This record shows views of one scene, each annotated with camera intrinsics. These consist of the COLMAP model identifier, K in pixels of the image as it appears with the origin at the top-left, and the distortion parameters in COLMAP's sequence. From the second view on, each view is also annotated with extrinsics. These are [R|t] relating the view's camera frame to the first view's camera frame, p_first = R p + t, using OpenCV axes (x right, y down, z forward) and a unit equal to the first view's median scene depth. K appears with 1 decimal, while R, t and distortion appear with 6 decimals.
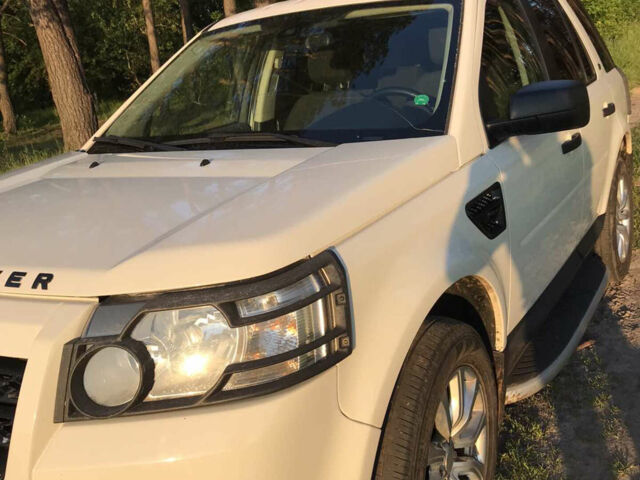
lens RADIAL K [[699.1, 0, 320.0], [0, 699.1, 240.0], [0, 0, 1]] dist [0.082229, -0.183265]
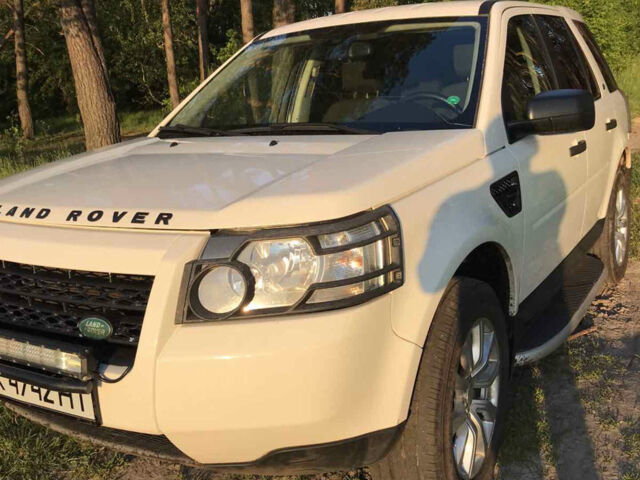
lens RADIAL K [[693.2, 0, 320.0], [0, 693.2, 240.0], [0, 0, 1]] dist [0.106460, -0.261152]
pose [[0.999156, 0.041069, -0.001180, -0.063257], [-0.041086, 0.998775, -0.027567, 0.071295], [0.000046, 0.027592, 0.999619, -0.155889]]
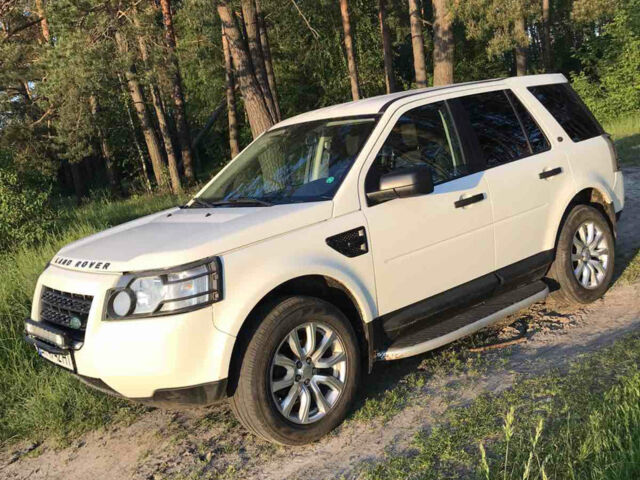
lens RADIAL K [[693.2, 0, 320.0], [0, 693.2, 240.0], [0, 0, 1]] dist [0.106460, -0.261152]
pose [[0.948292, 0.013681, -0.317103, 0.633201], [-0.031374, 0.998218, -0.050757, 0.040811], [0.315843, 0.058081, 0.947032, -0.624364]]
